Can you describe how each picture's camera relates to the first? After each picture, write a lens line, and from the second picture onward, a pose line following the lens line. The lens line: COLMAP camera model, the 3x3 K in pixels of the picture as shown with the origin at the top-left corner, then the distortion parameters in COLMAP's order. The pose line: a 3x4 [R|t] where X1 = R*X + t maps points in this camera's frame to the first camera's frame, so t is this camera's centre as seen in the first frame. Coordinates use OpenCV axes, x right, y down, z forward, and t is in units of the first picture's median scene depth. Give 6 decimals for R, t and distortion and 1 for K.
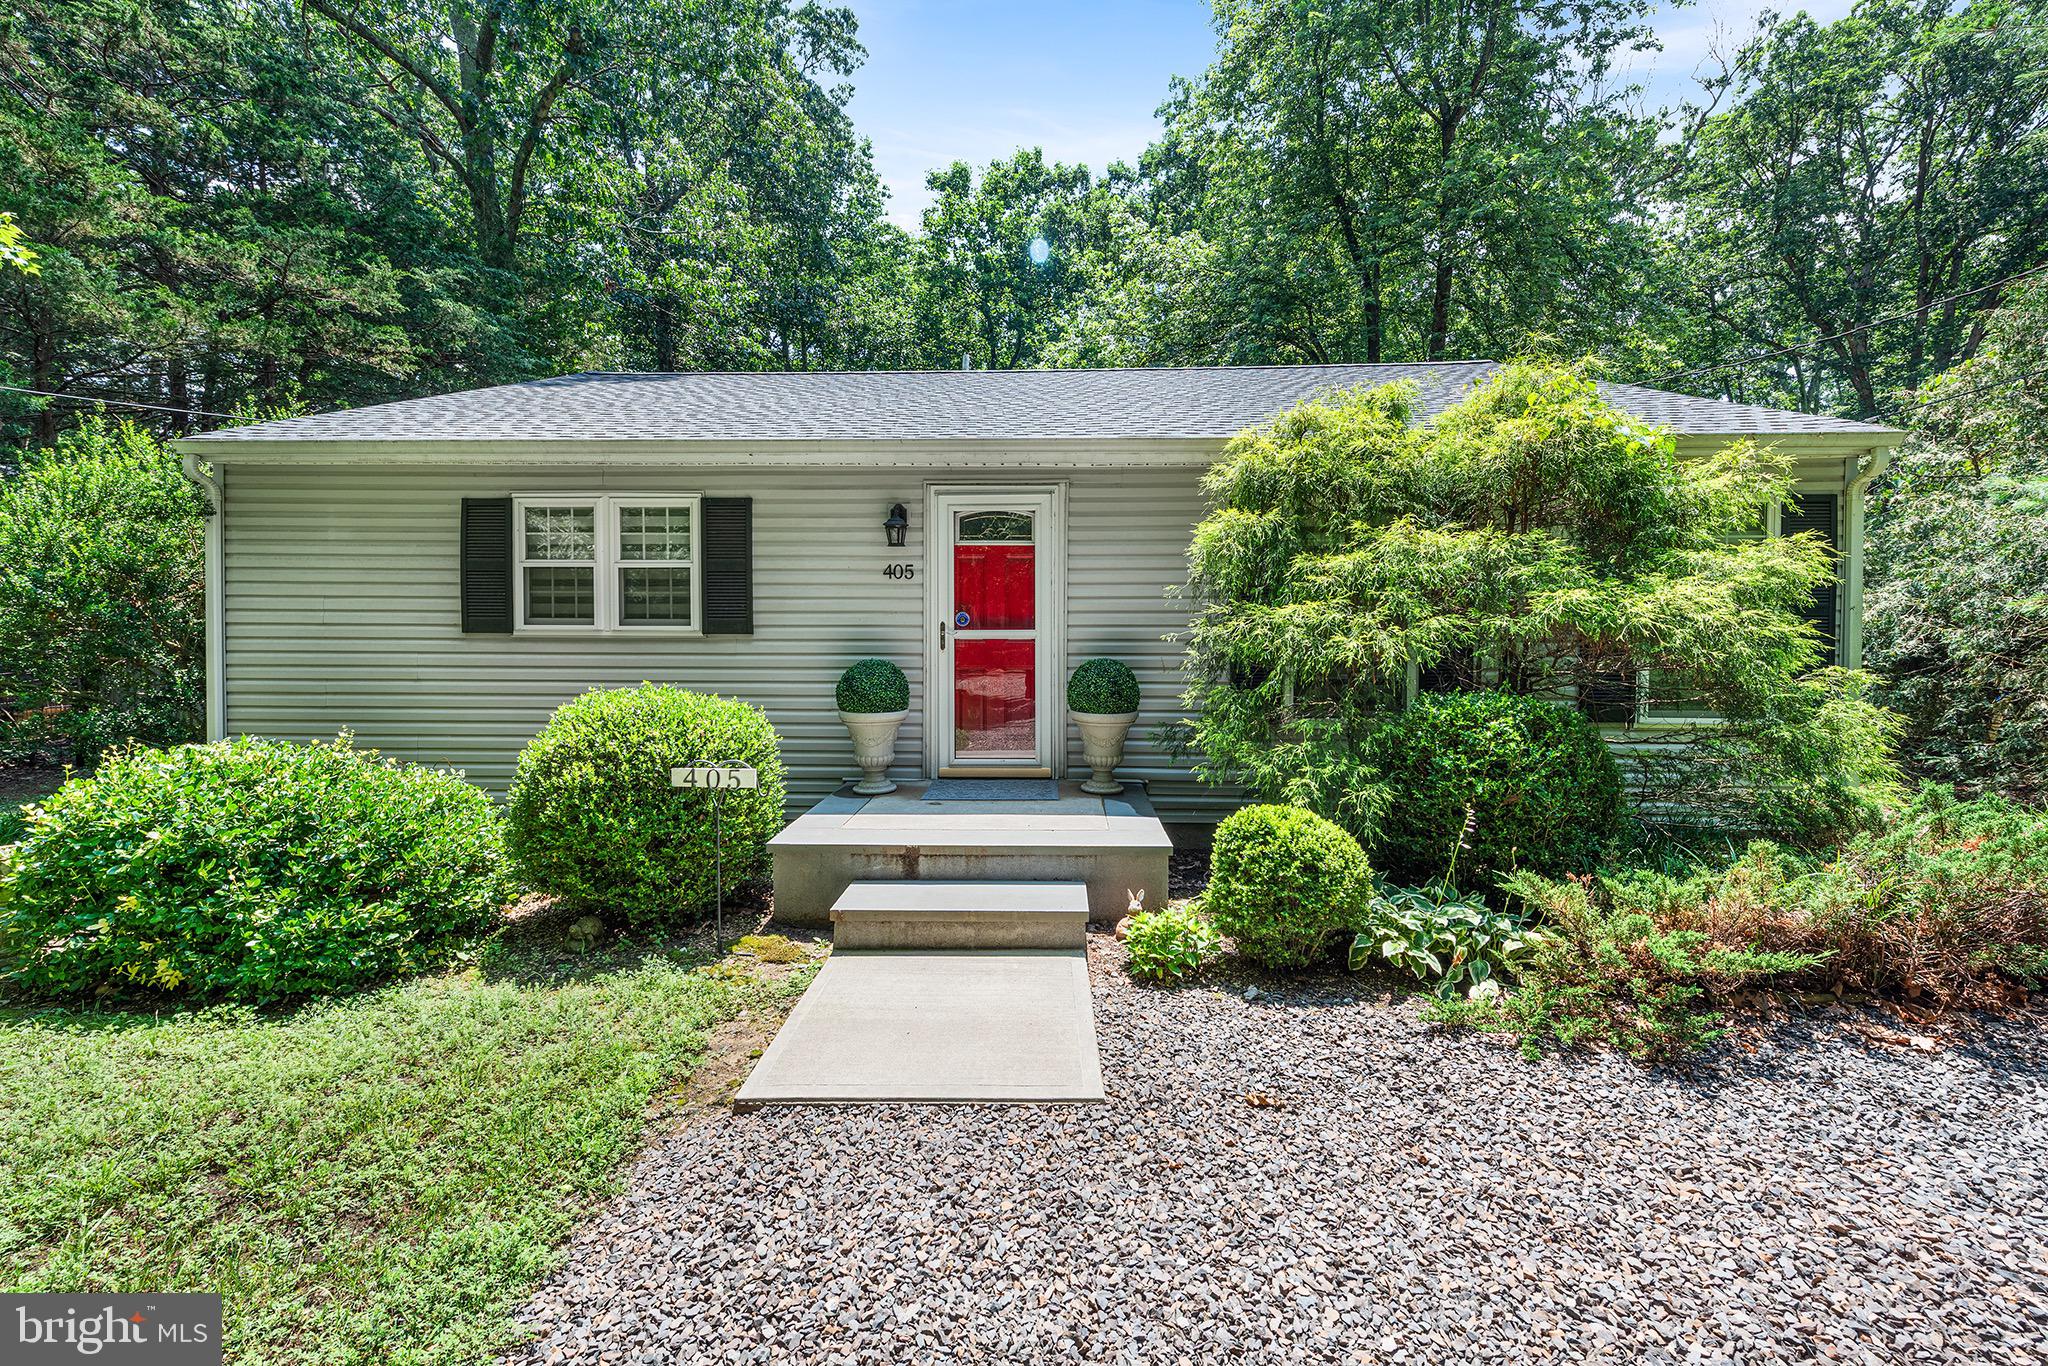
lens RADIAL K [[809.2, 0, 1028.6], [0, 809.2, 675.6], [0, 0, 1]] dist [0.001532, -0.000267]
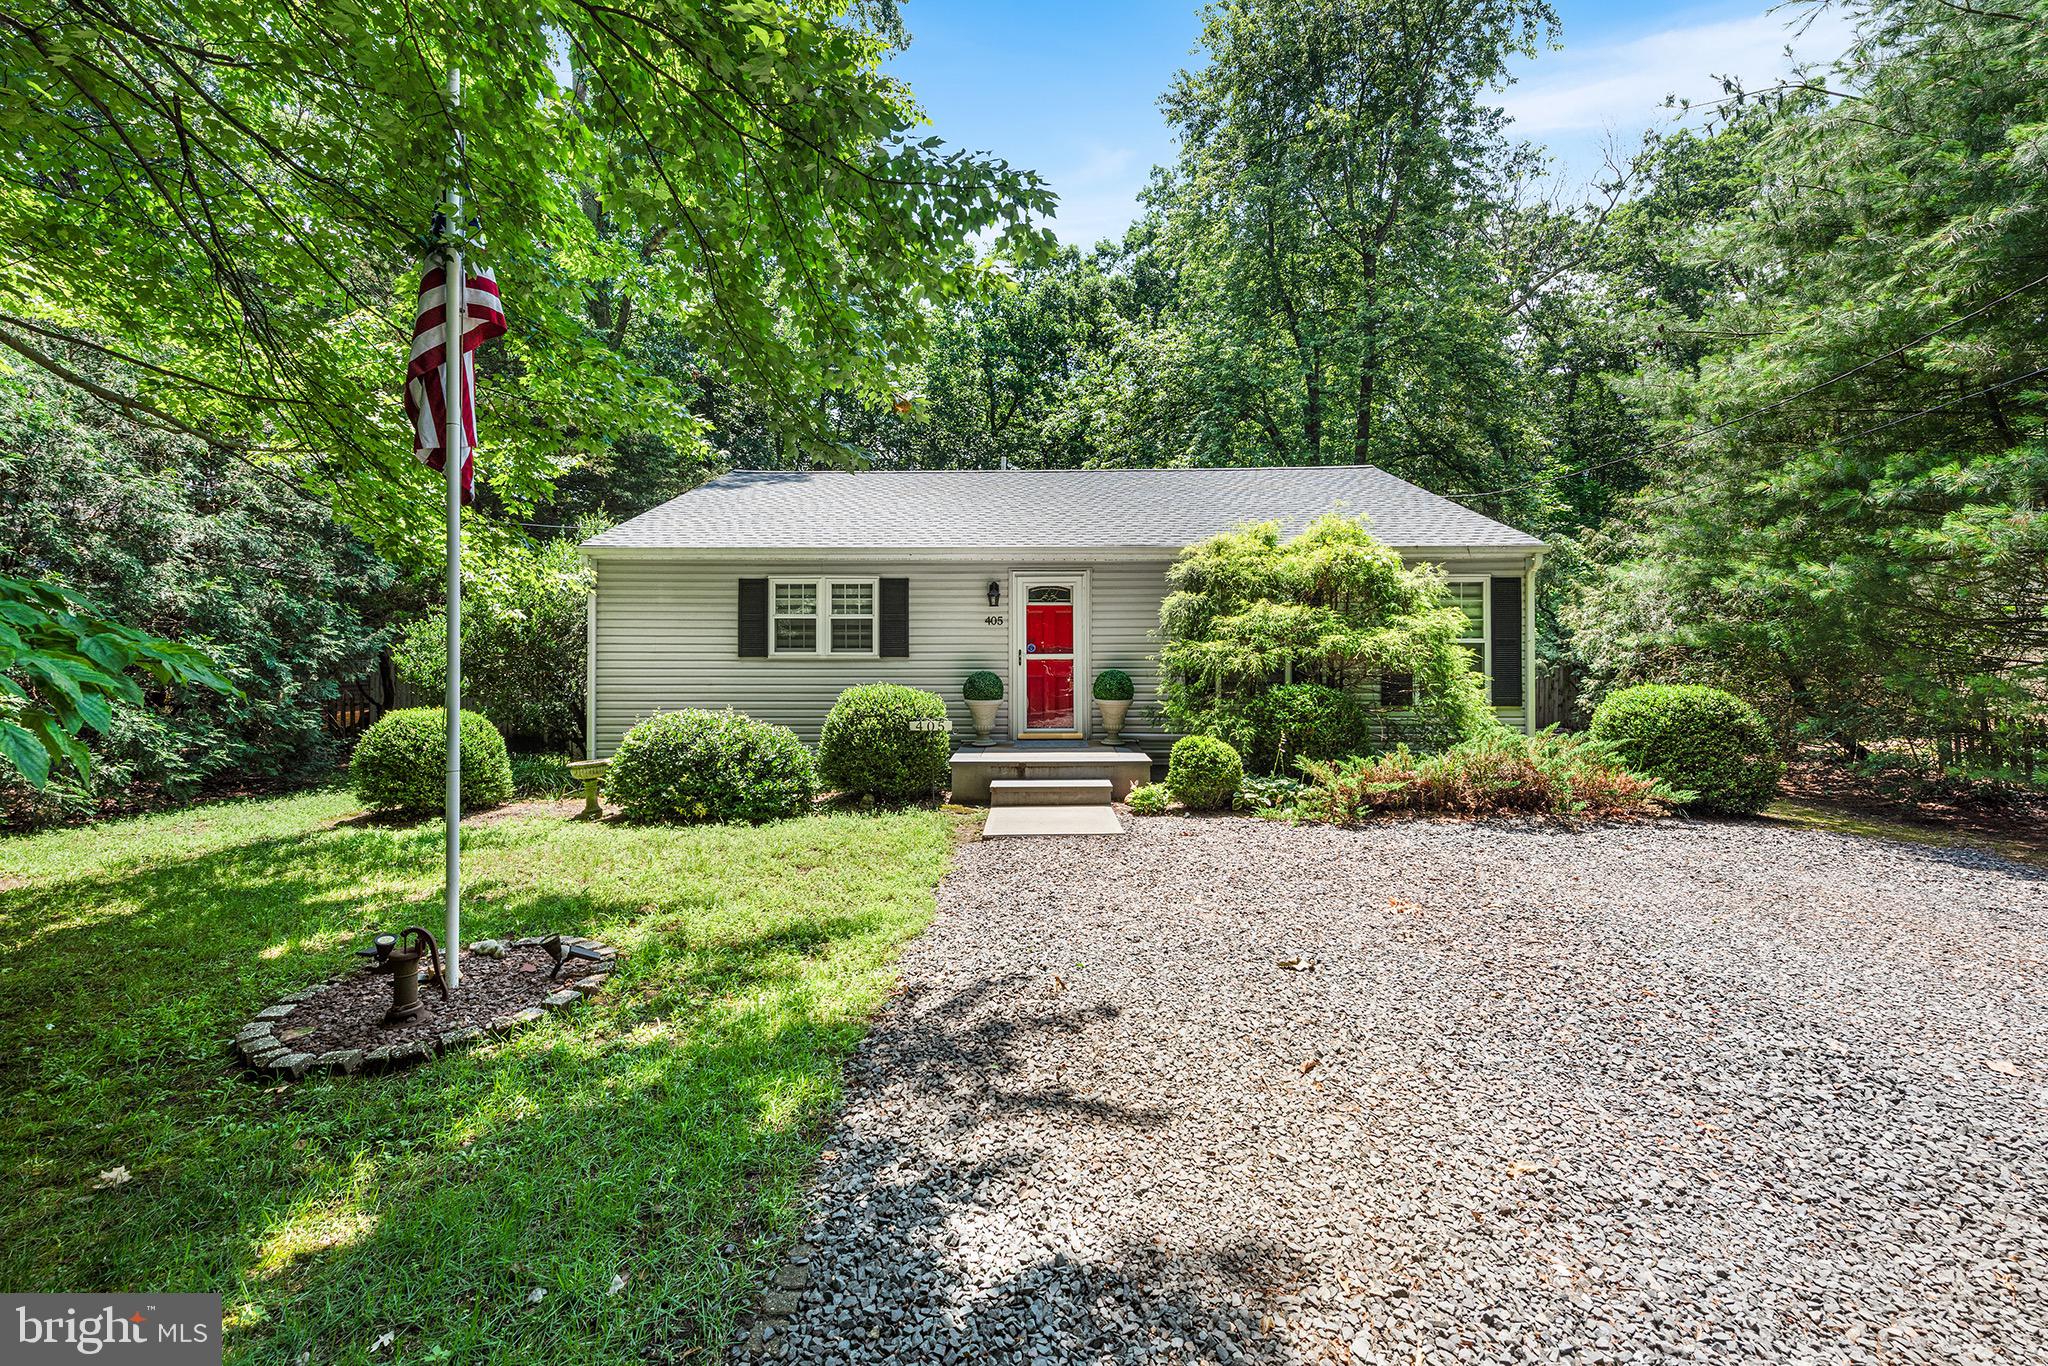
lens RADIAL K [[802.1, 0, 1019.2], [0, 802.1, 688.2], [0, 0, 1]] dist [-0.000122, -0.000159]
pose [[0.999968, -0.002994, 0.007460, -0.119802], [0.003086, 0.999920, -0.012285, 0.037258], [-0.007423, 0.012307, 0.999897, -0.715640]]
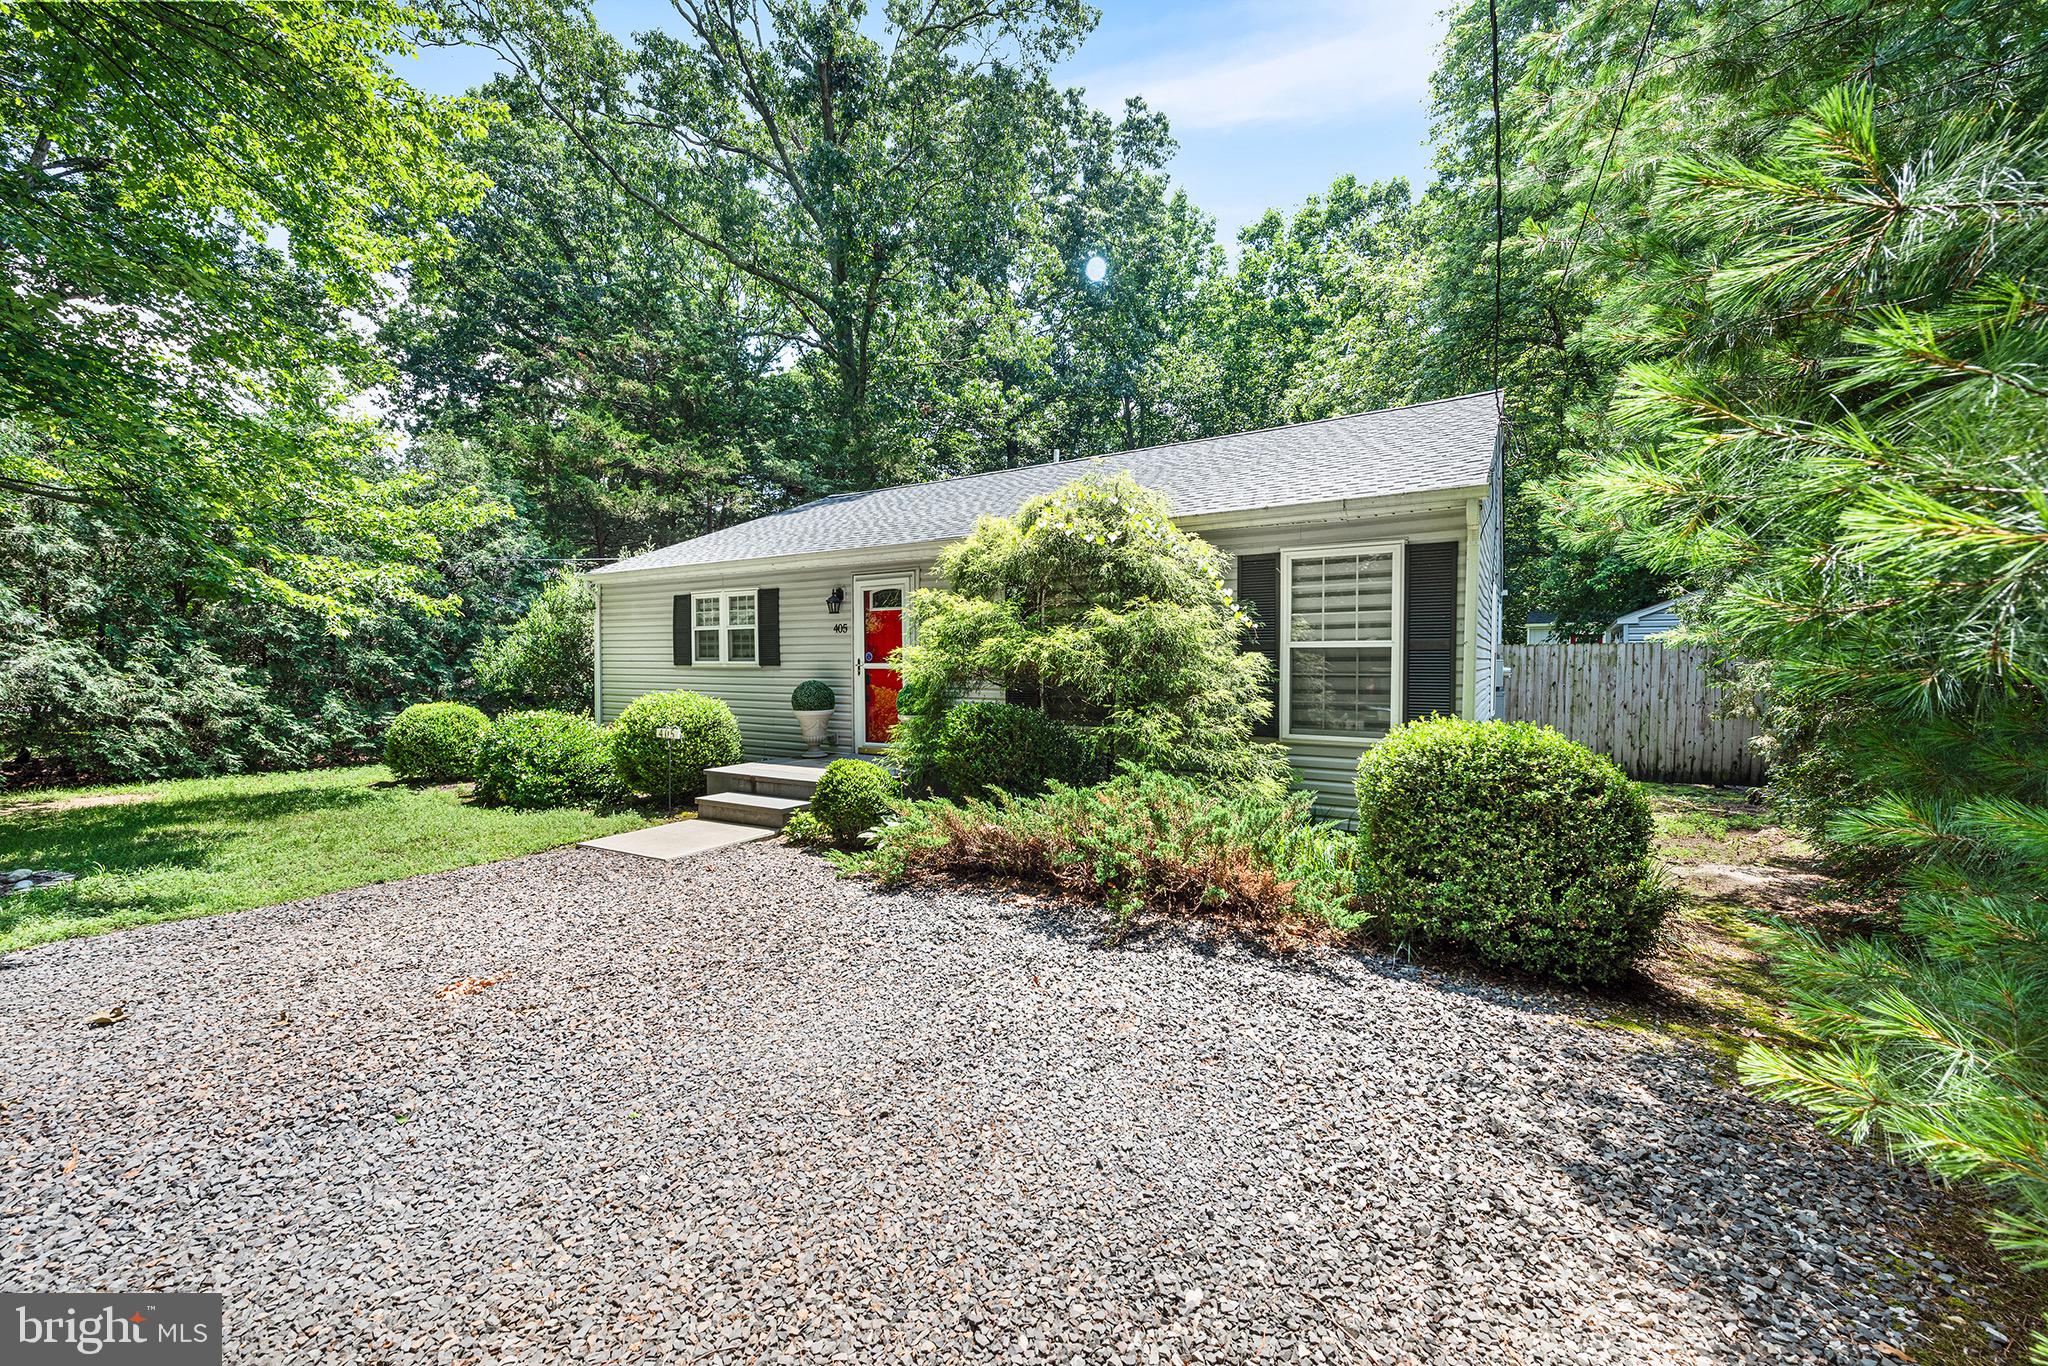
lens RADIAL K [[782.0, 0, 1028.2], [0, 782.0, 724.4], [0, 0, 1]] dist [0.000383, -0.000062]
pose [[0.870538, 0.036677, -0.490732, 0.975604], [-0.025092, 0.999230, 0.030170, 0.011201], [0.491461, -0.013951, 0.870788, -0.217180]]
